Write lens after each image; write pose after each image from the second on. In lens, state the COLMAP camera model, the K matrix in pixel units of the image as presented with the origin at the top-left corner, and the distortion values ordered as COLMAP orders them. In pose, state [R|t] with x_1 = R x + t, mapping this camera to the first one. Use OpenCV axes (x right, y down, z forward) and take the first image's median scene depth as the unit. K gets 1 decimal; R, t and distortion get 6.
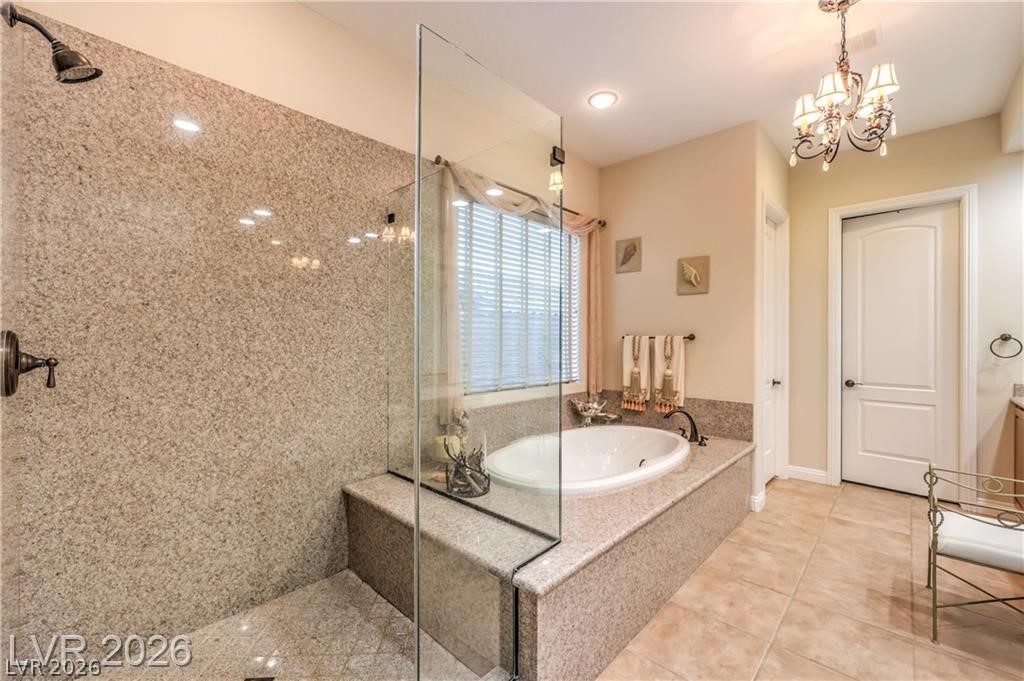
lens RADIAL K [[441.0, 0, 512.0], [0, 441.0, 340.5], [0, 0, 1]] dist [-0.000668, 0.000016]
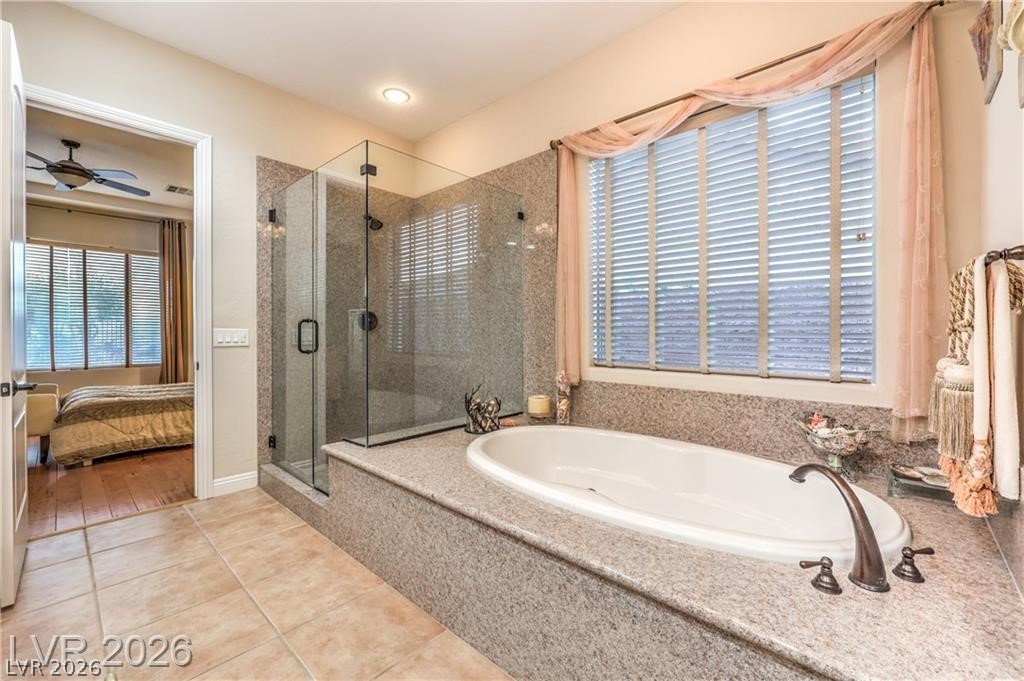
lens RADIAL K [[421.4, 0, 512.0], [0, 421.4, 340.5], [0, 0, 1]] dist [-0.001149, -0.000240]
pose [[-0.007993, 0.006947, -0.999944, 1.047640], [-0.015105, 0.999861, 0.007067, 0.085545], [0.999854, 0.015160, -0.007887, 1.080096]]
